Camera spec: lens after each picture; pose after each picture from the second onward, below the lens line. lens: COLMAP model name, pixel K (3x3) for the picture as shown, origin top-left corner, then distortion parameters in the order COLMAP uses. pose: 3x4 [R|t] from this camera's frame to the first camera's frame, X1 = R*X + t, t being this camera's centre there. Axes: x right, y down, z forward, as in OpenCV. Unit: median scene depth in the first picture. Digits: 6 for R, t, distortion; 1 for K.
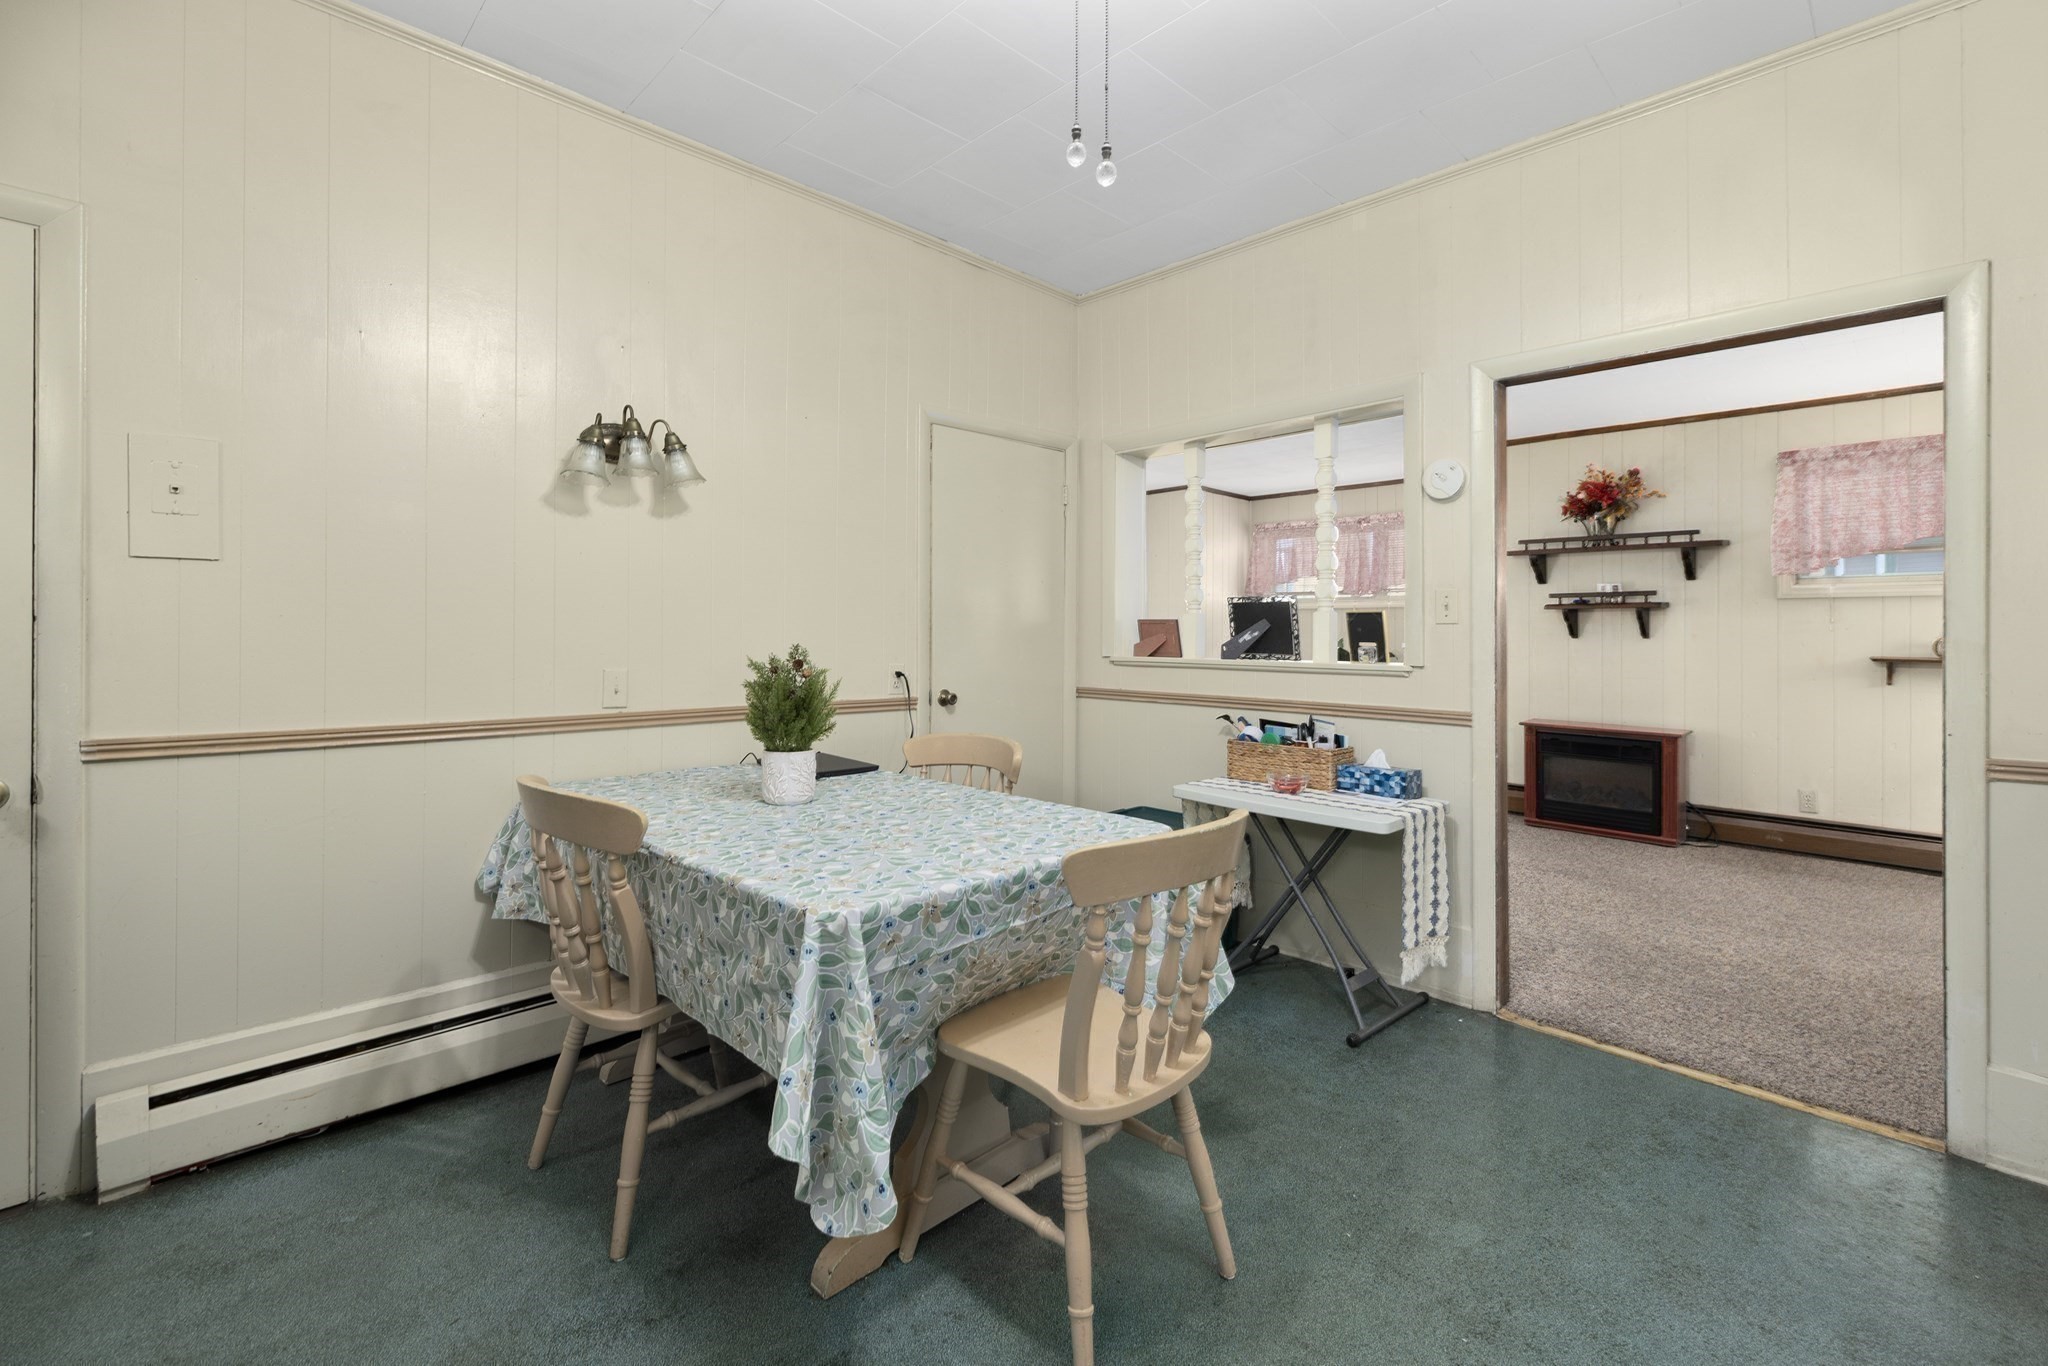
lens RADIAL K [[886.4, 0, 1011.1], [0, 886.4, 642.3], [0, 0, 1]] dist [-0.002078, -0.000193]
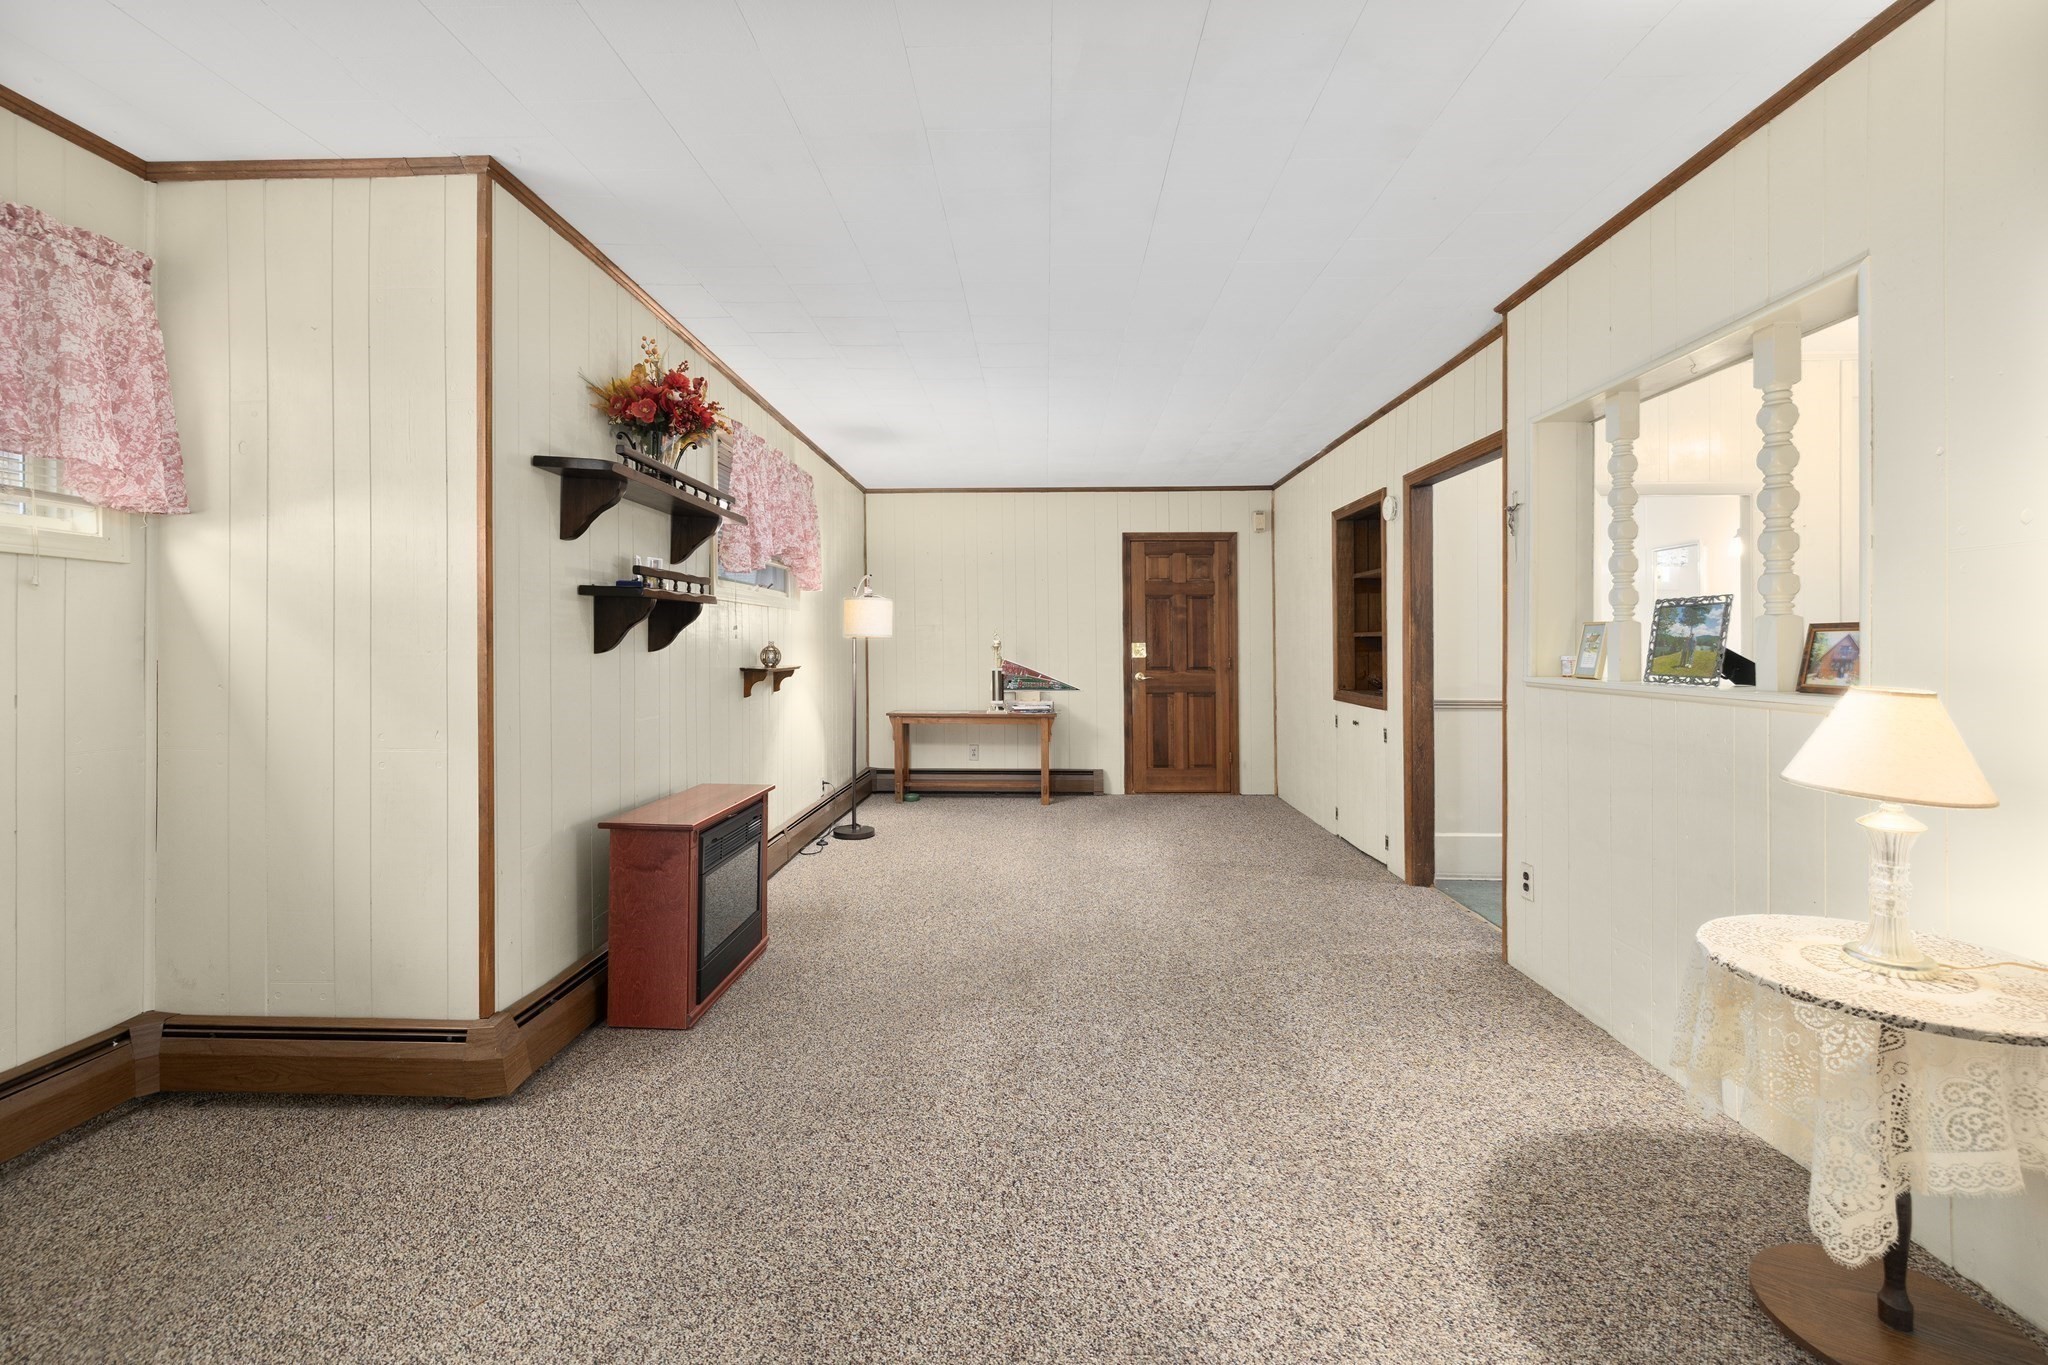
lens RADIAL K [[876.4, 0, 1018.3], [0, 876.4, 640.9], [0, 0, 1]] dist [-0.000717, 0.000758]
pose [[-0.700484, -0.000494, 0.713668, 0.102920], [0.007135, 0.999945, 0.007696, -0.014815], [-0.713632, 0.010483, -0.700442, 1.284330]]
